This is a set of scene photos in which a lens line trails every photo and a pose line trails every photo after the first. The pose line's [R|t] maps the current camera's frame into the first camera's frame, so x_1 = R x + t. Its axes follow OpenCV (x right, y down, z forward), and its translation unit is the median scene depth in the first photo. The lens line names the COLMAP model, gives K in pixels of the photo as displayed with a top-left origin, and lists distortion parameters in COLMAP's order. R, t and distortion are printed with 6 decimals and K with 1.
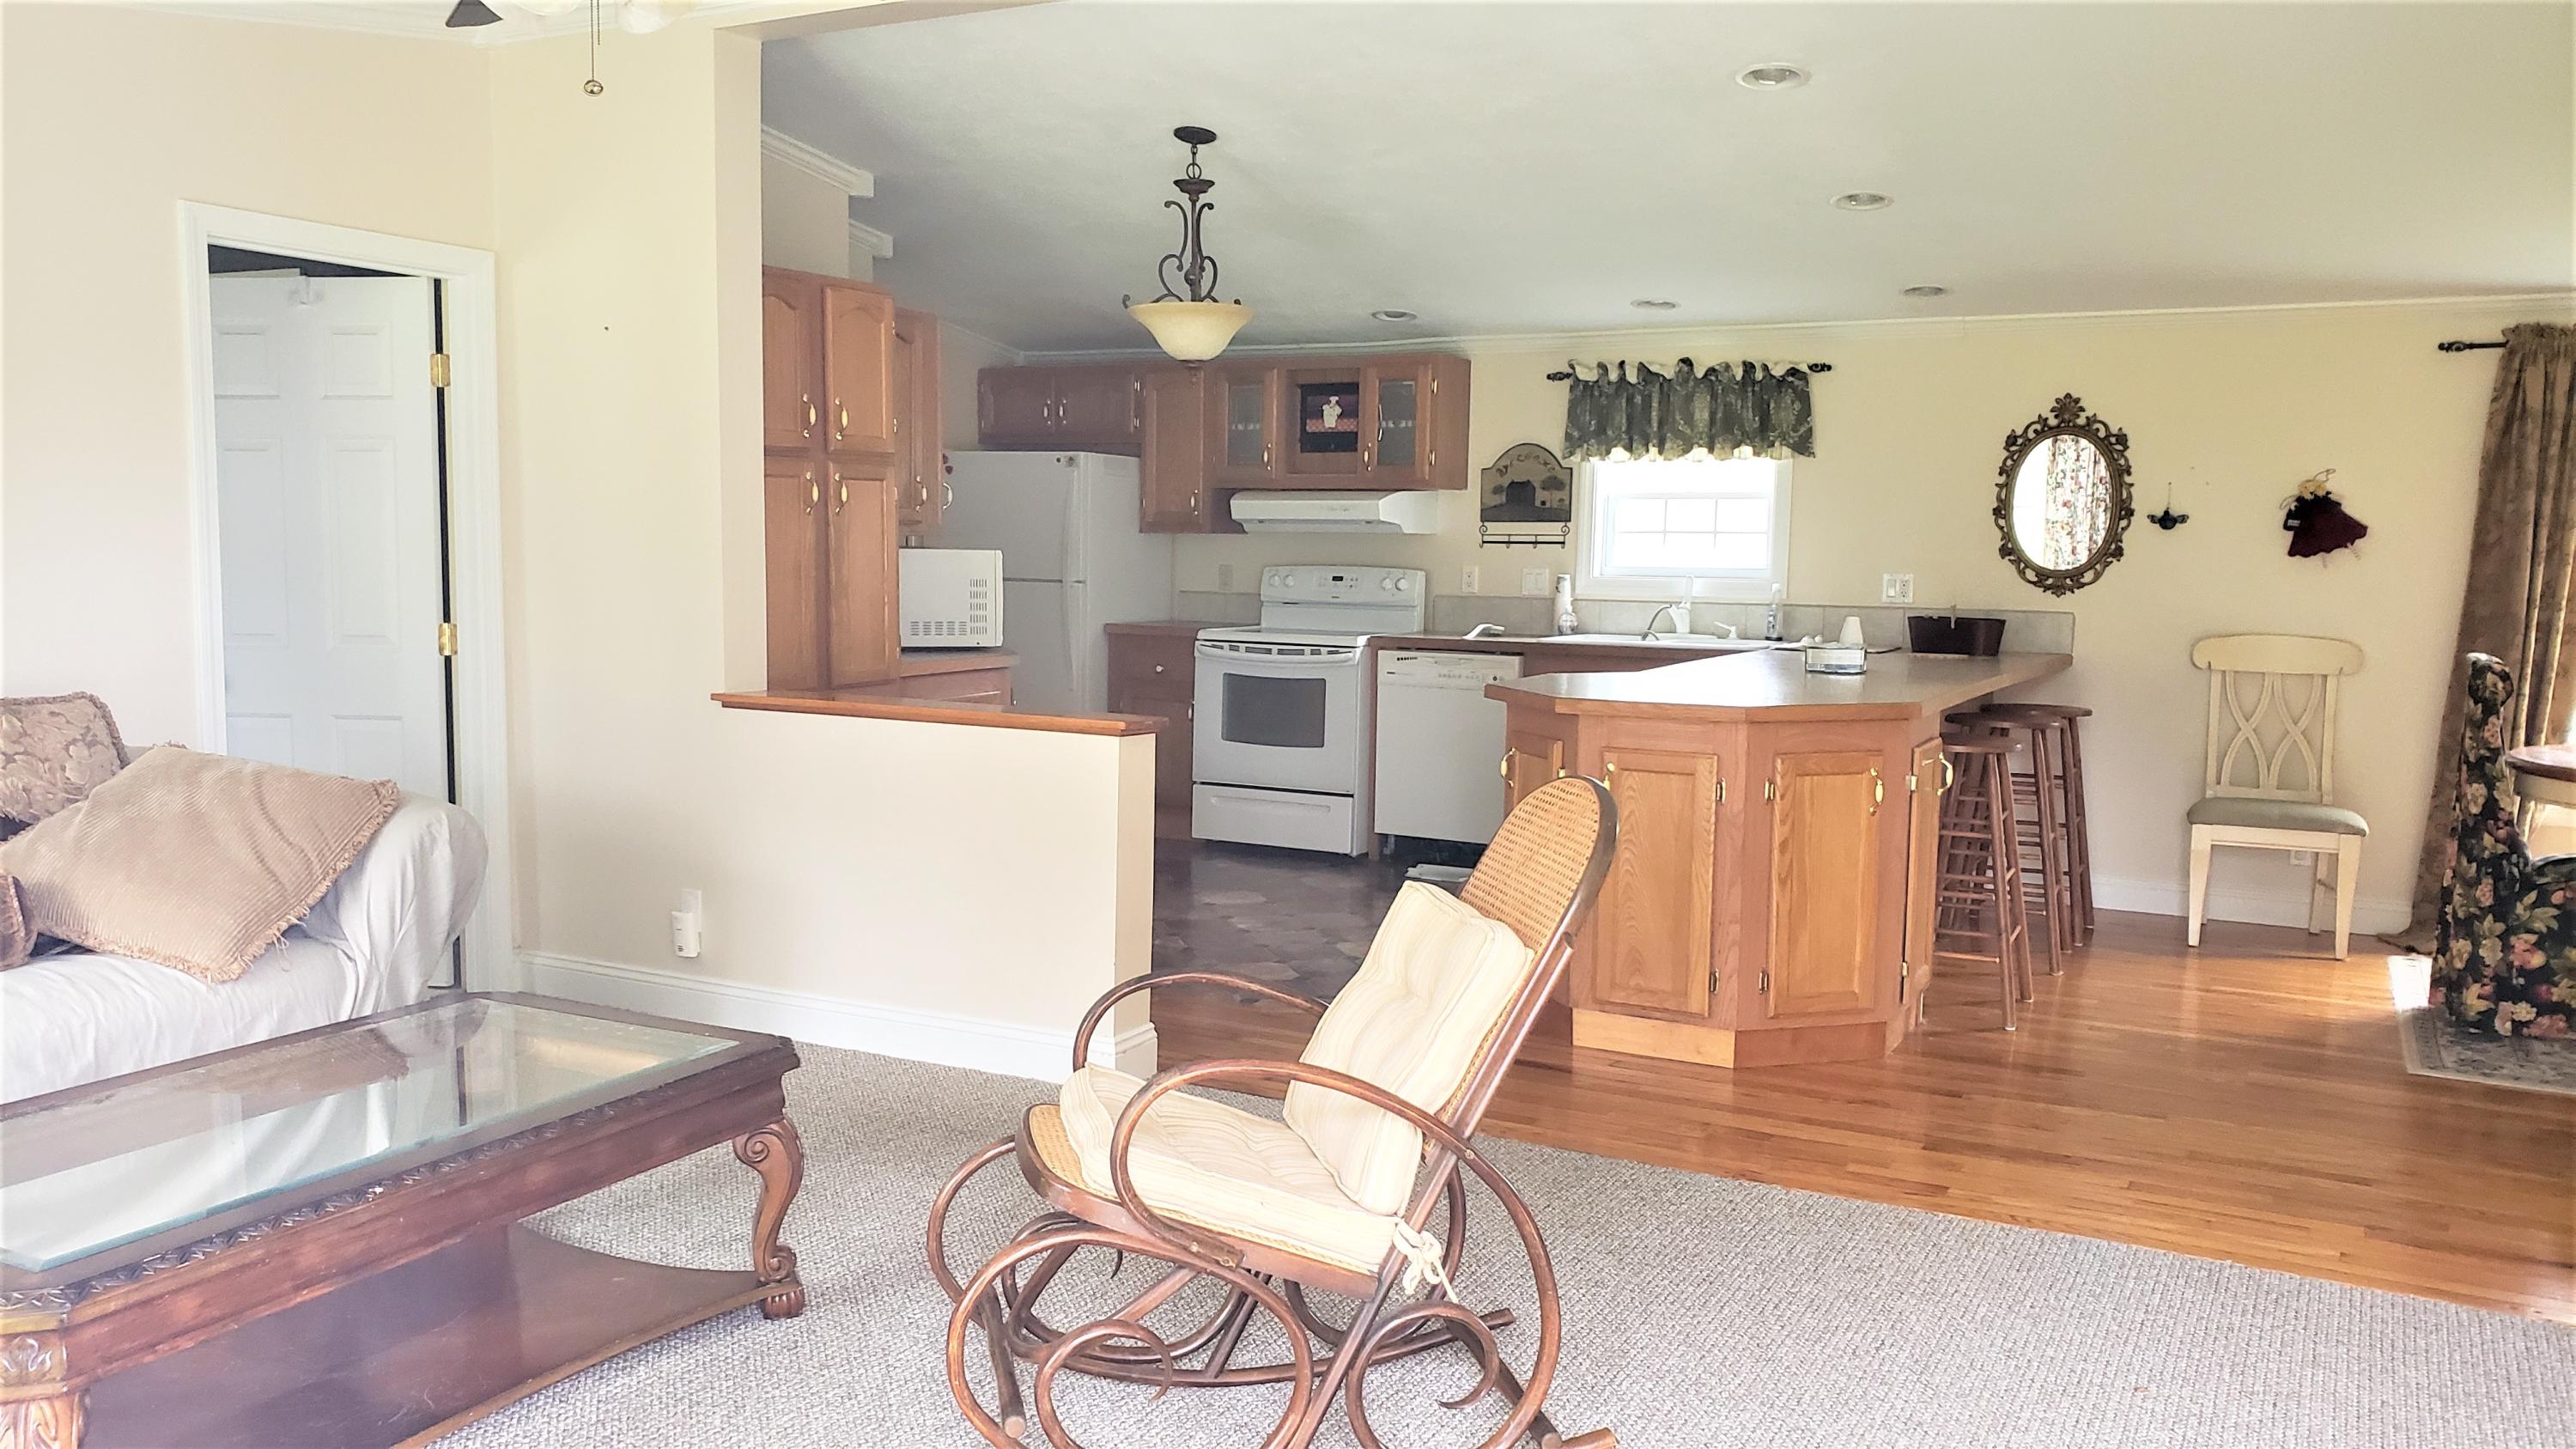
lens RADIAL K [[2013.0, 0, 1276.0], [0, 2013.0, 732.8], [0, 0, 1]] dist [0.051580, -0.056999]
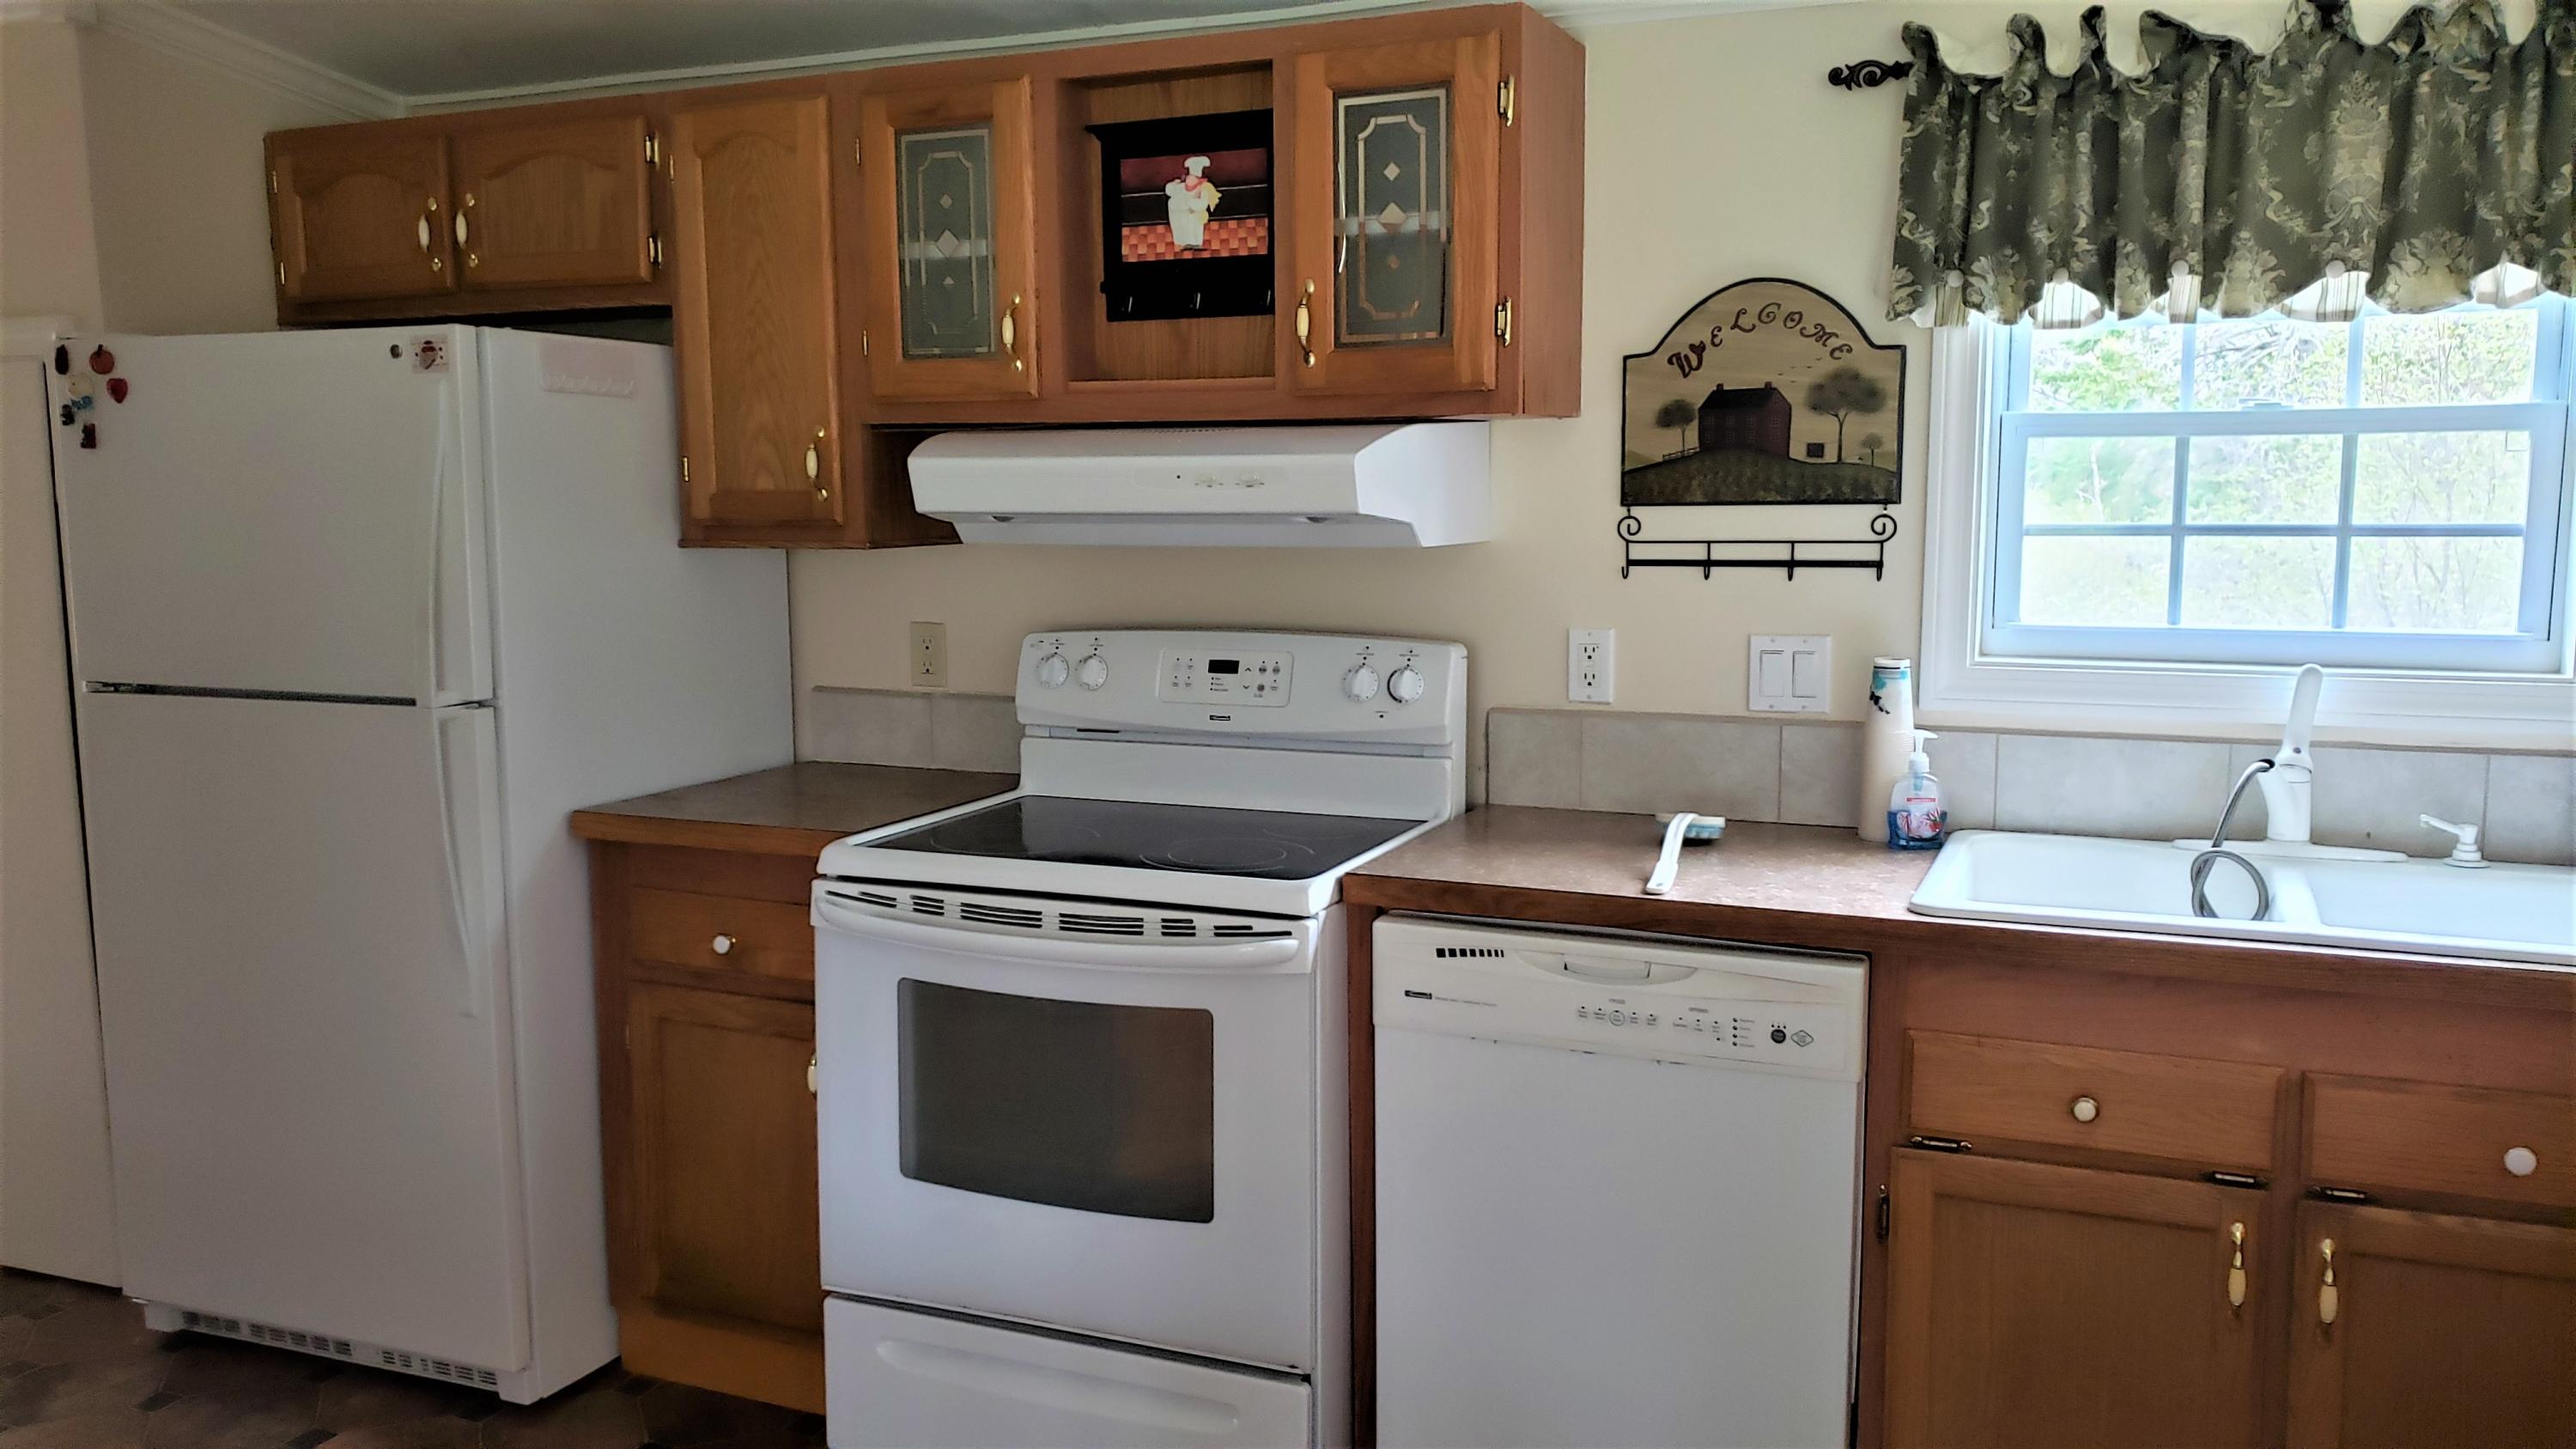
lens RADIAL K [[2013.0, 0, 1354.1], [0, 2013.0, 711.9], [0, 0, 1]] dist [0.051580, -0.056999]
pose [[0.991176, -0.037268, 0.127206, 0.007646], [0.034504, 0.999120, 0.023864, -0.078810], [-0.127983, -0.019264, 0.991589, 0.653559]]
